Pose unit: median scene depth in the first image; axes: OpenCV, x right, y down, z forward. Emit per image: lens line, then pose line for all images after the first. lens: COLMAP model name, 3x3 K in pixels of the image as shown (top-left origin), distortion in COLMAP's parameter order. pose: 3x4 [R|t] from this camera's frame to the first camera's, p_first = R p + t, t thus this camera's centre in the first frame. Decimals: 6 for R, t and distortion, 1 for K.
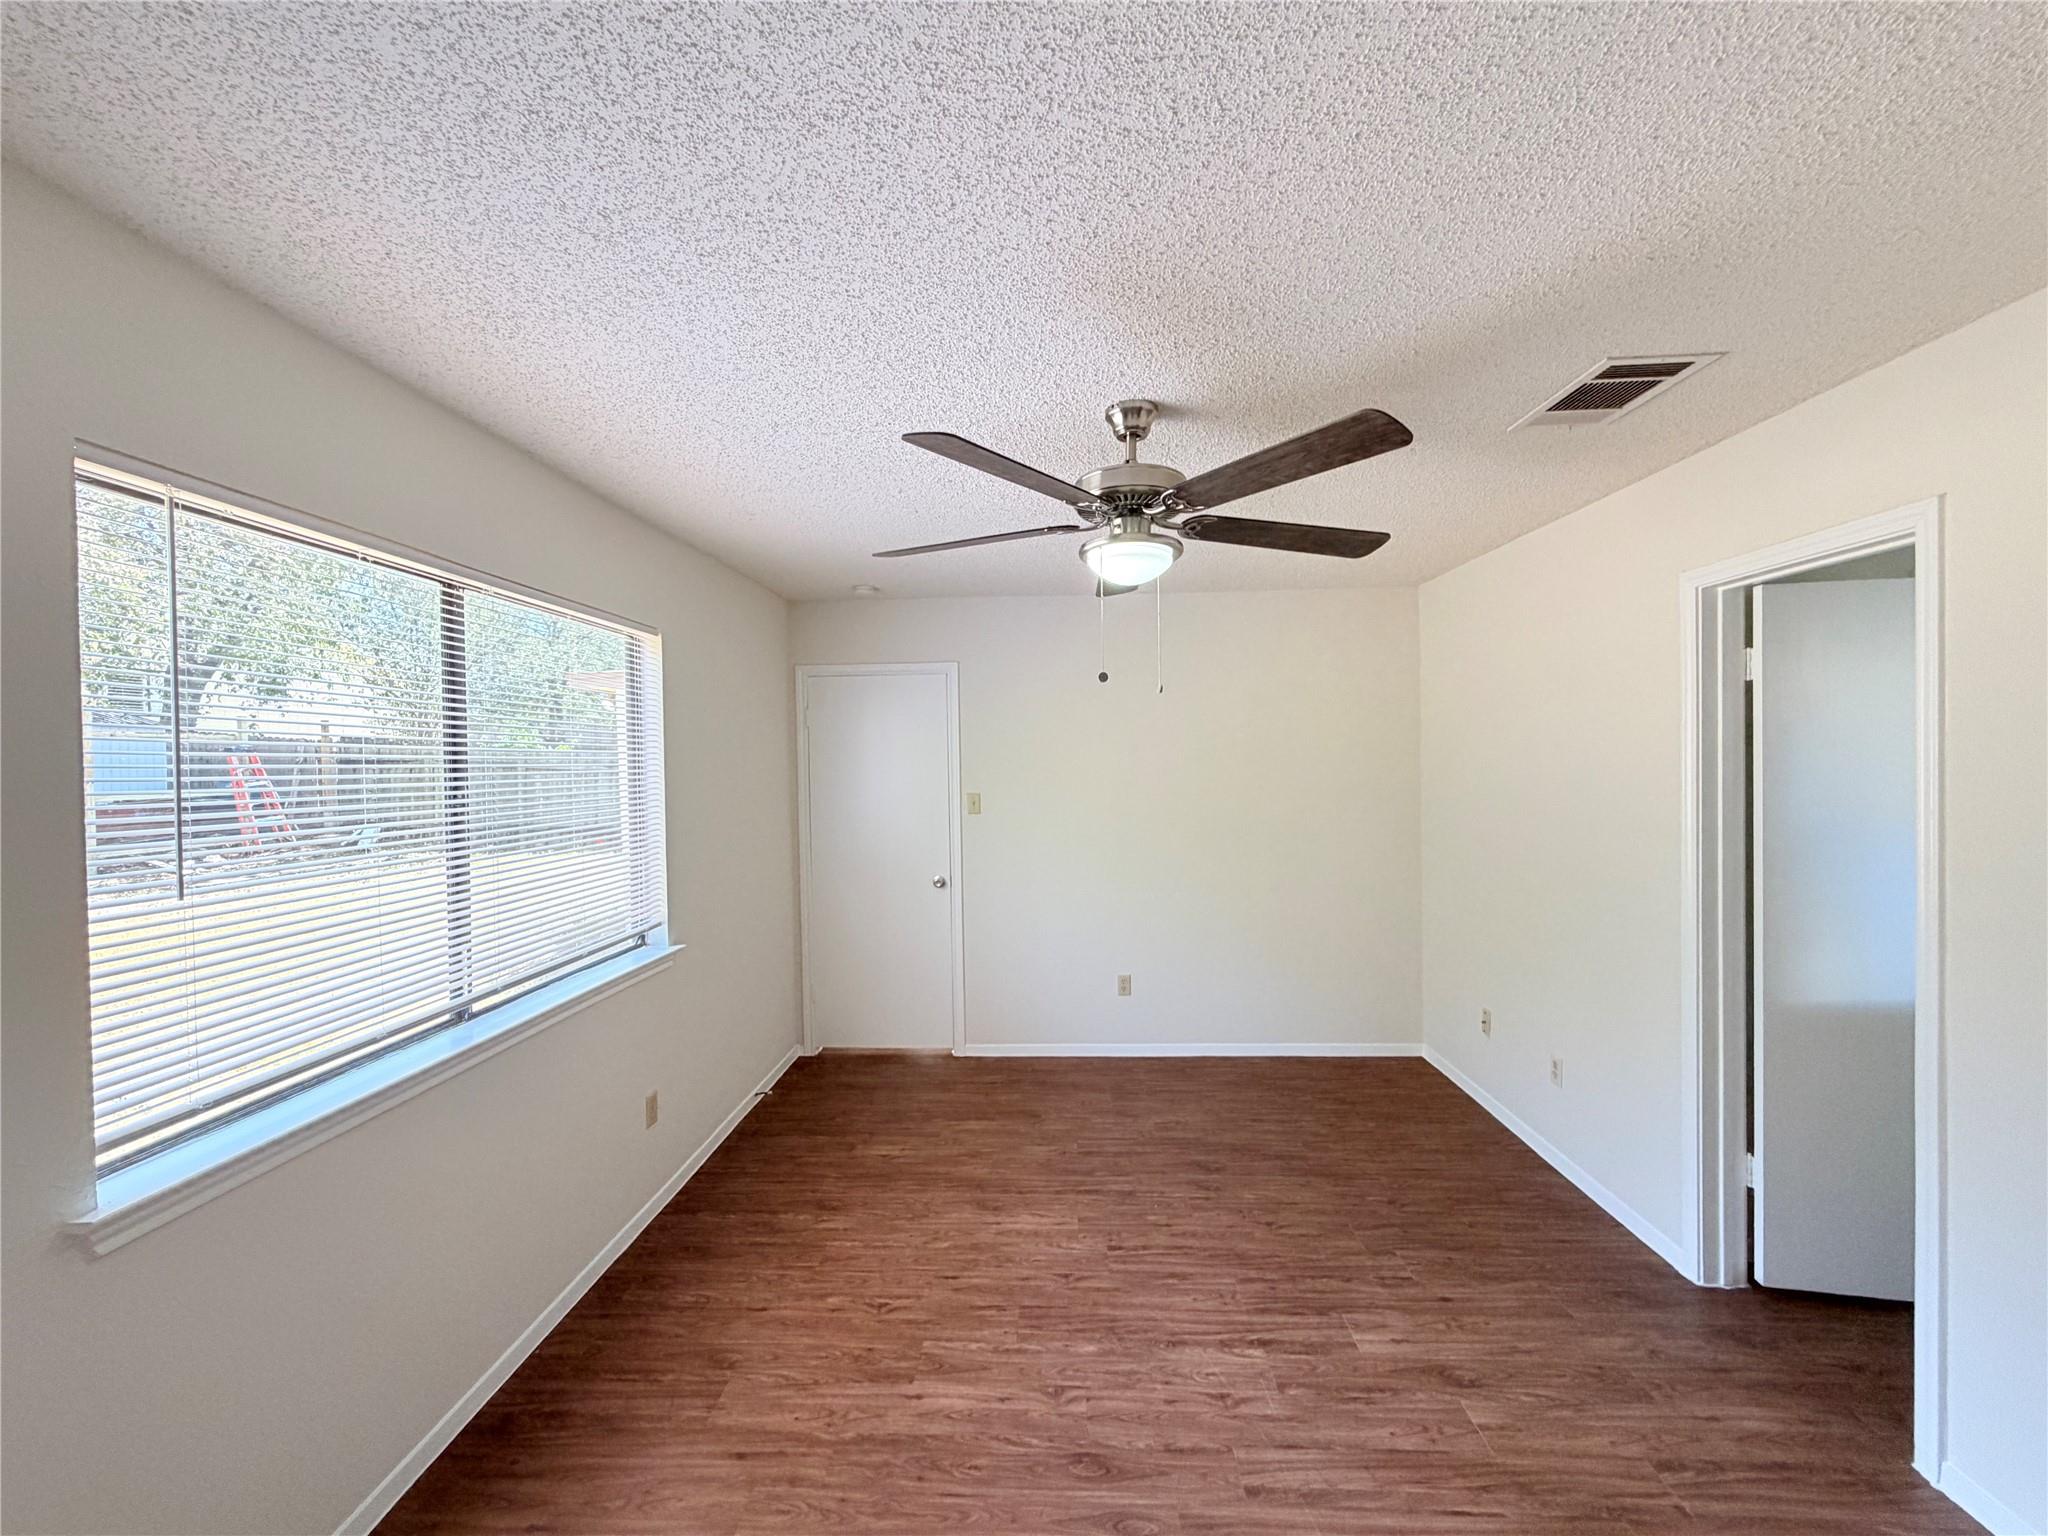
lens RADIAL K [[819.3, 0, 1019.1], [0, 819.3, 769.2], [0, 0, 1]] dist [-0.000666, 0.000270]
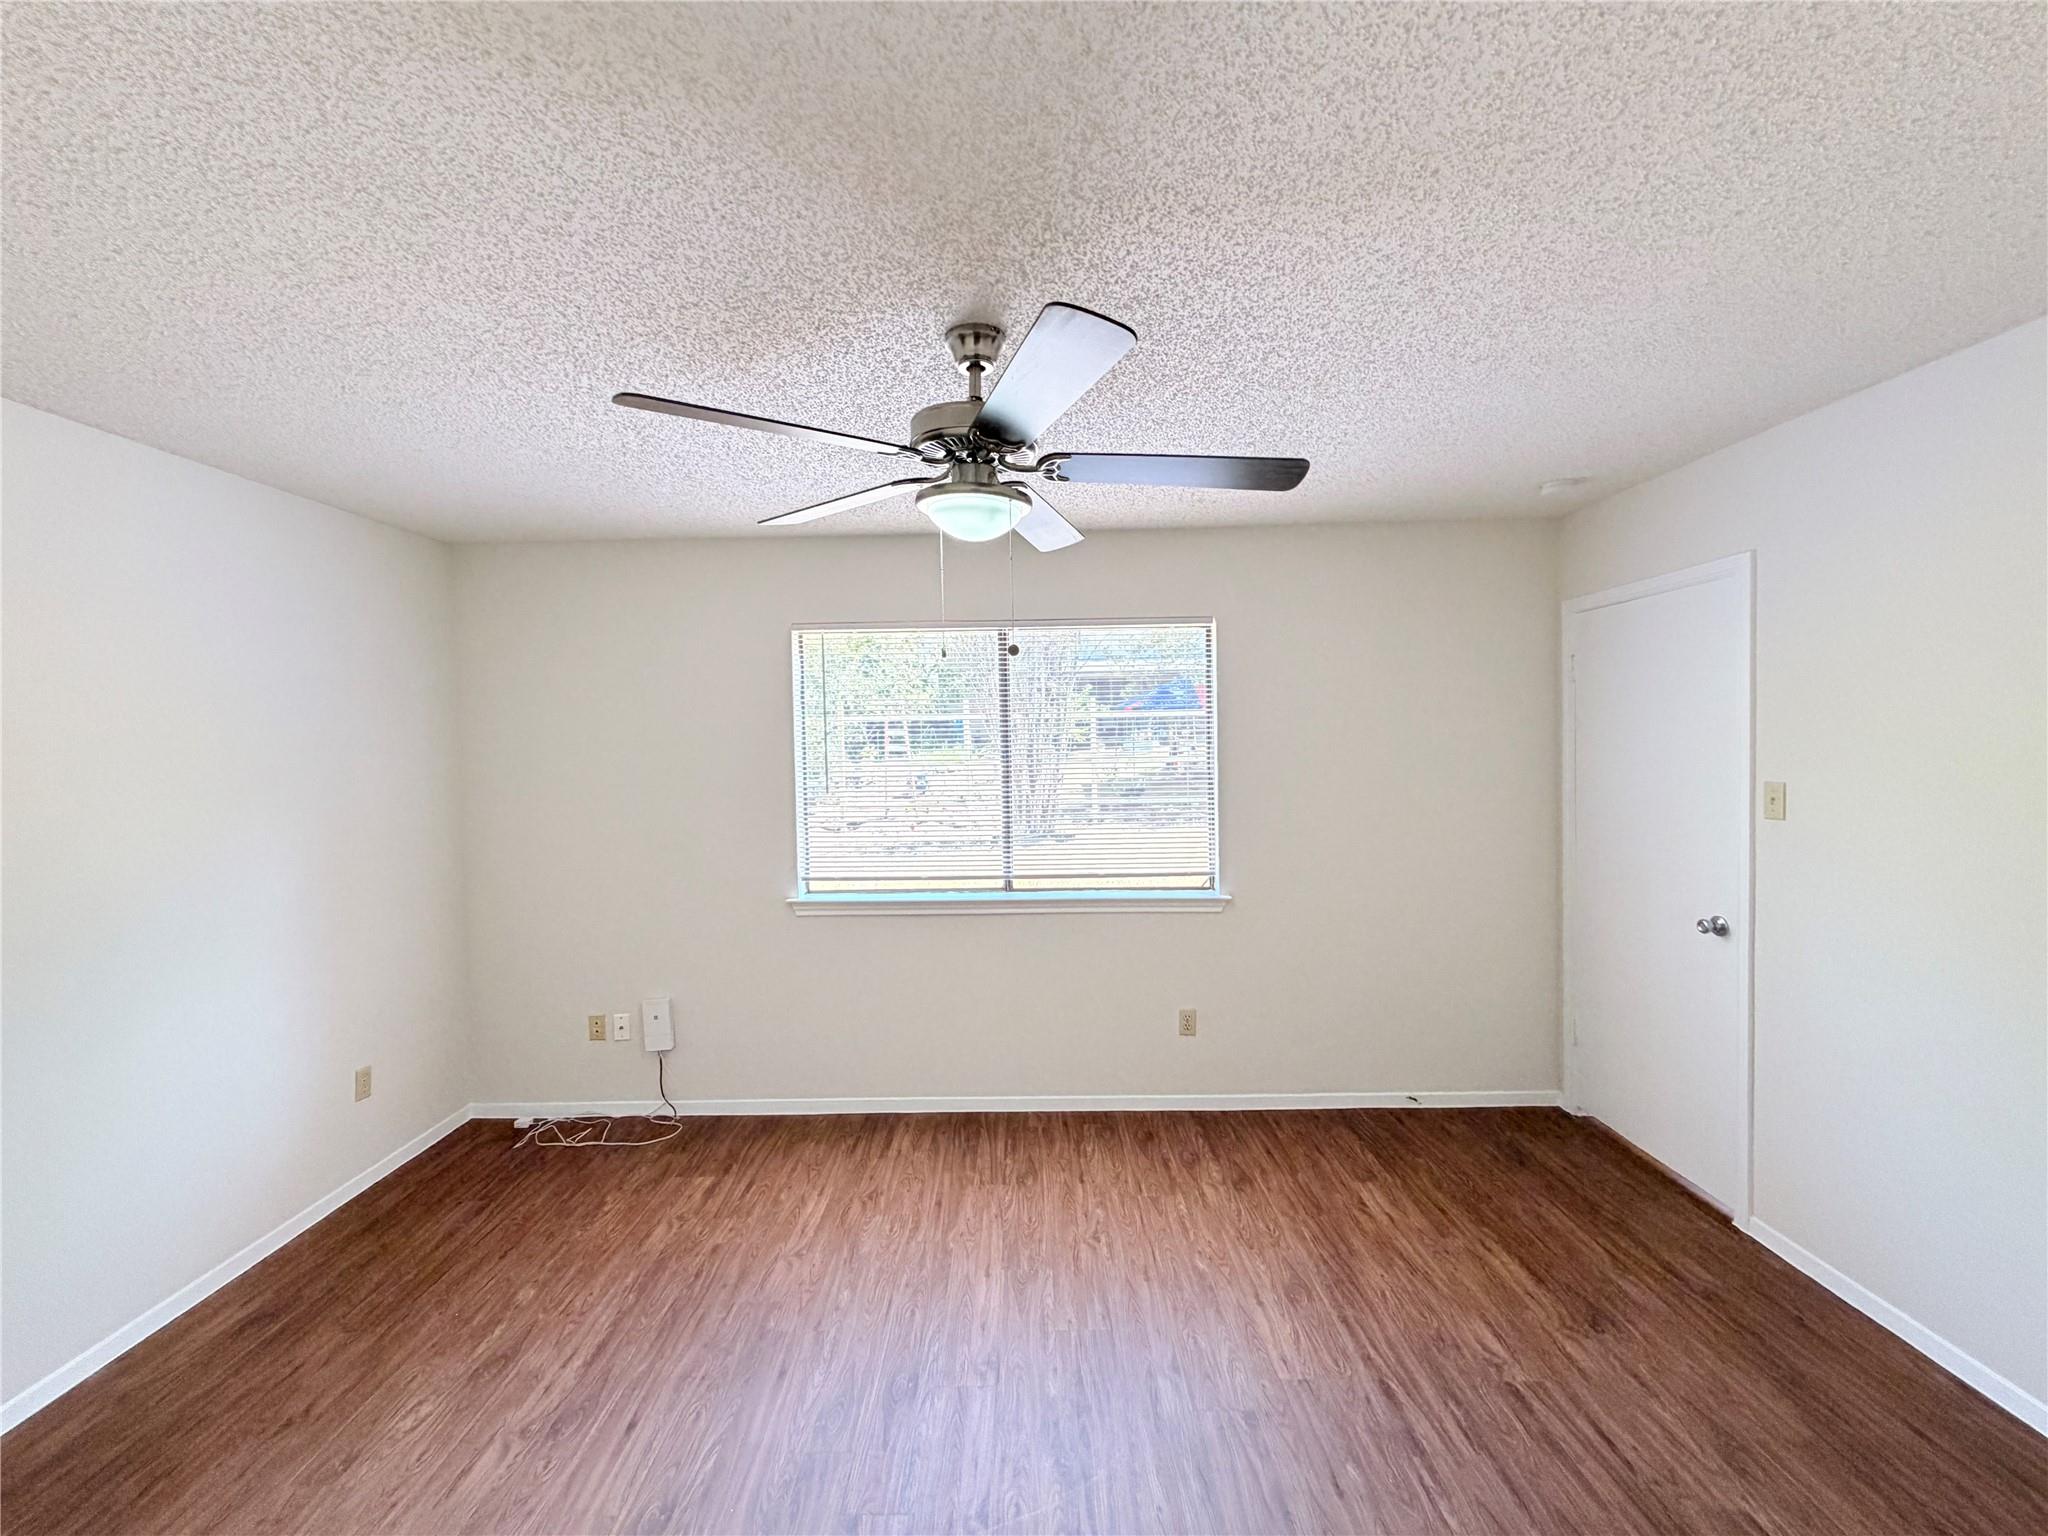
lens RADIAL K [[819.3, 0, 1025.3], [0, 819.3, 761.1], [0, 0, 1]] dist [-0.000666, 0.000270]
pose [[0.047404, 0.033707, -0.998307, 0.942848], [0.003760, 0.999417, 0.033923, -0.012140], [0.998869, -0.005361, 0.047249, 0.914679]]
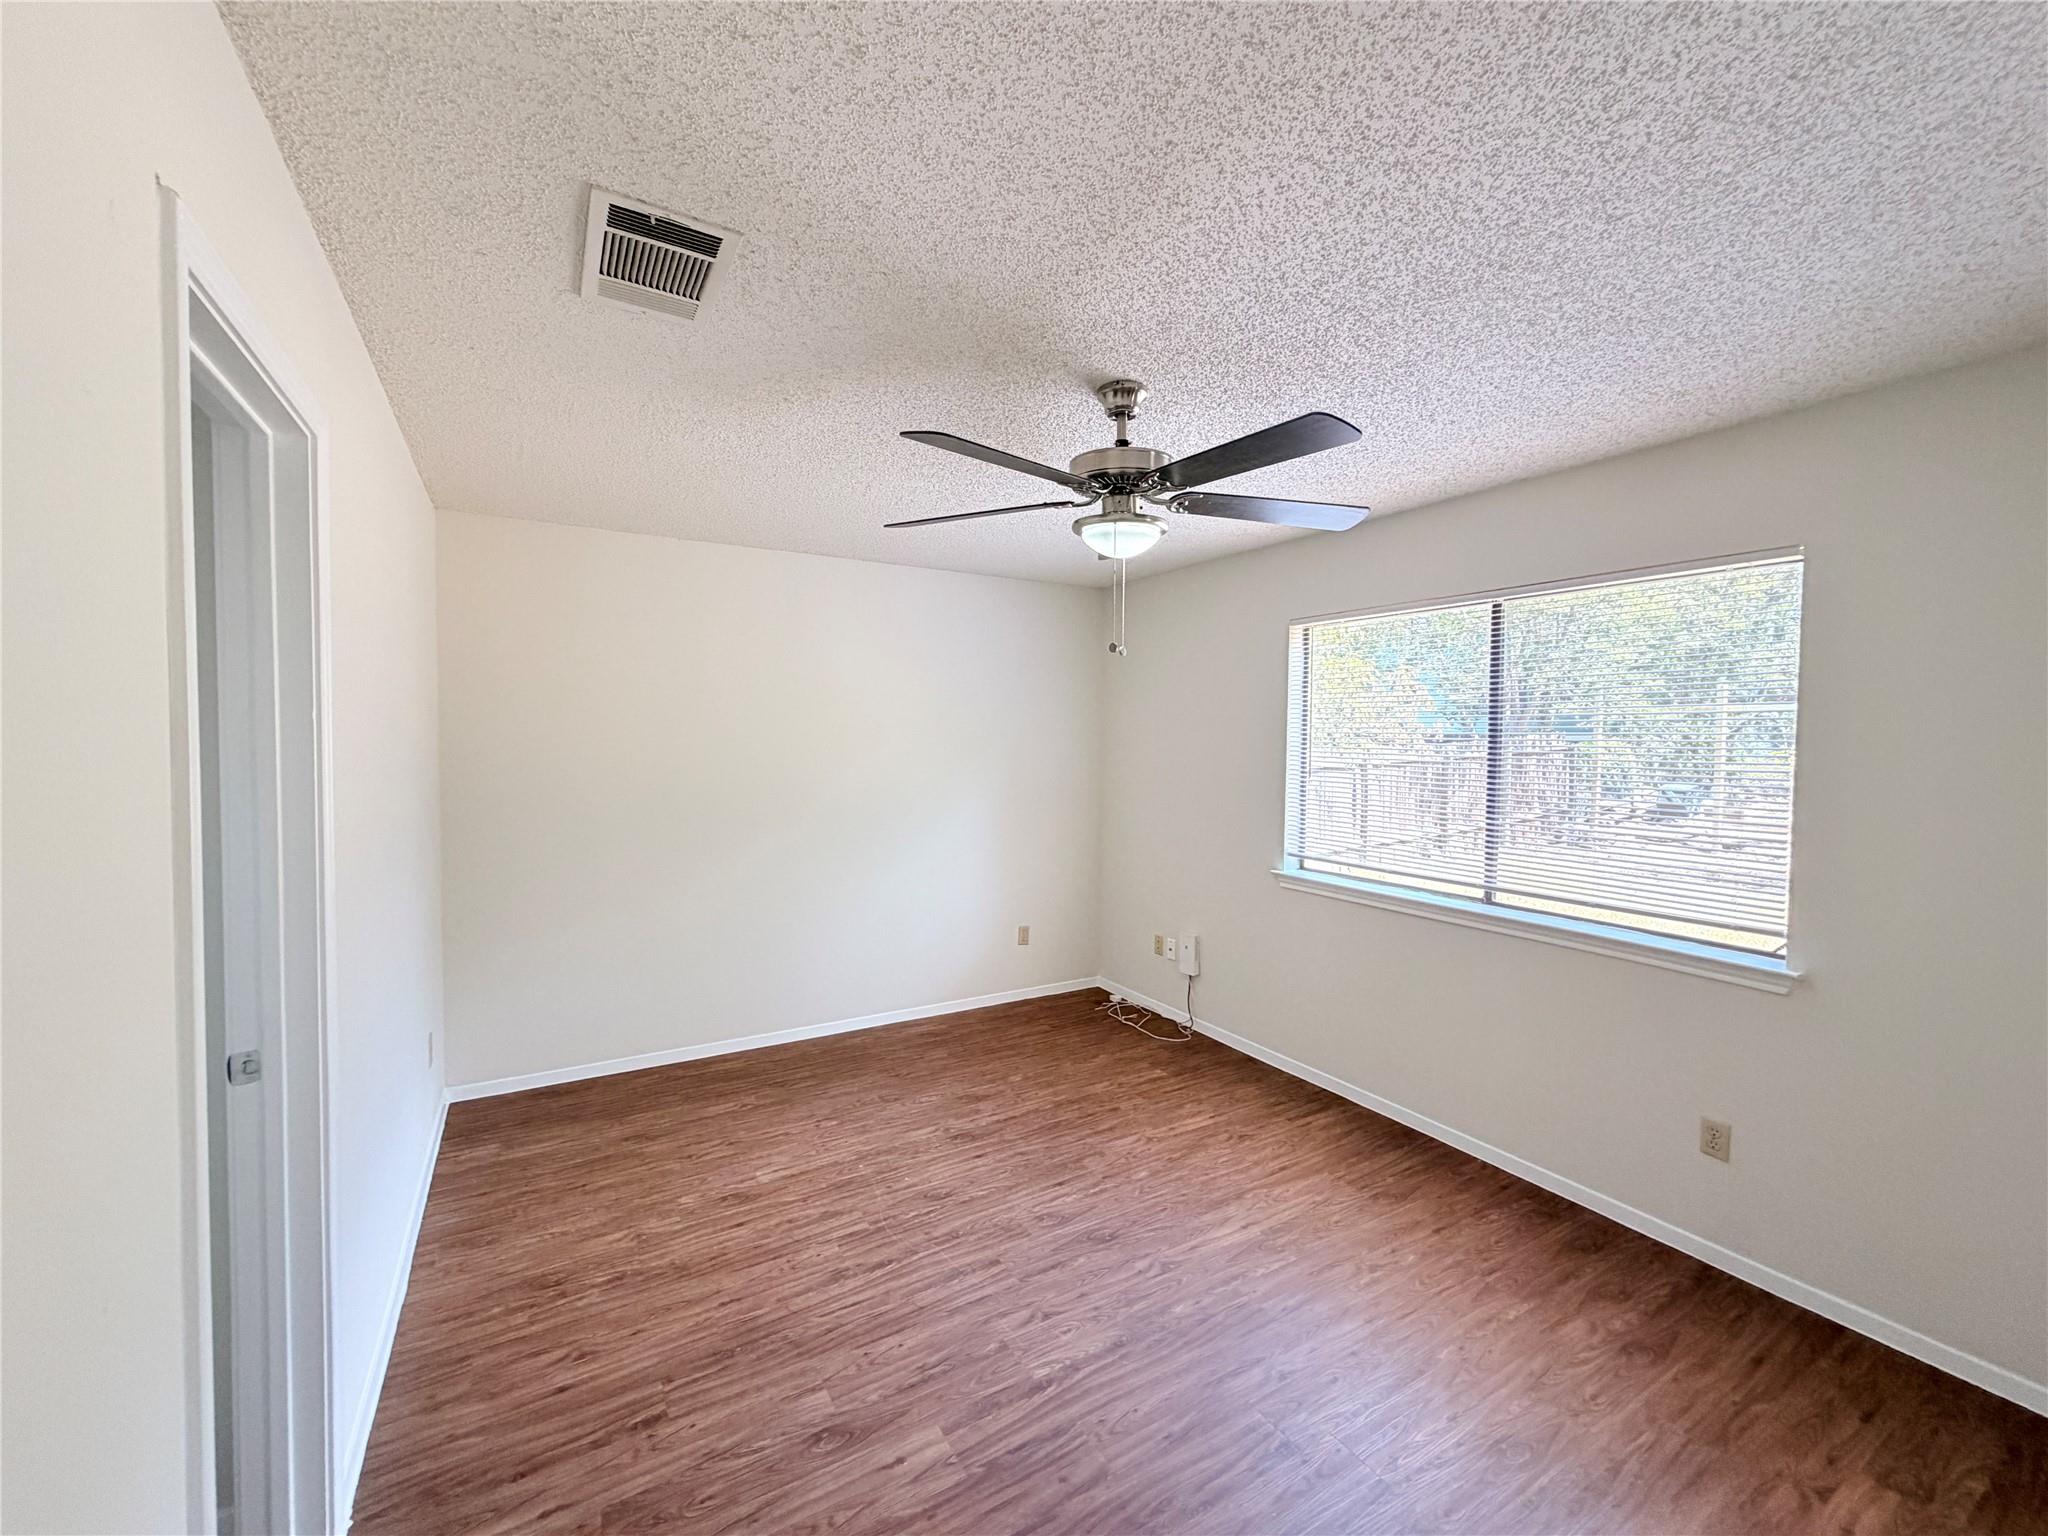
lens RADIAL K [[819.3, 0, 1016.8], [0, 819.3, 761.5], [0, 0, 1]] dist [-0.000666, 0.000270]
pose [[-0.834574, 0.022545, -0.550434, 0.773830], [-0.003589, 0.998919, 0.046356, -0.006092], [0.550884, 0.040664, -0.833591, 1.668395]]
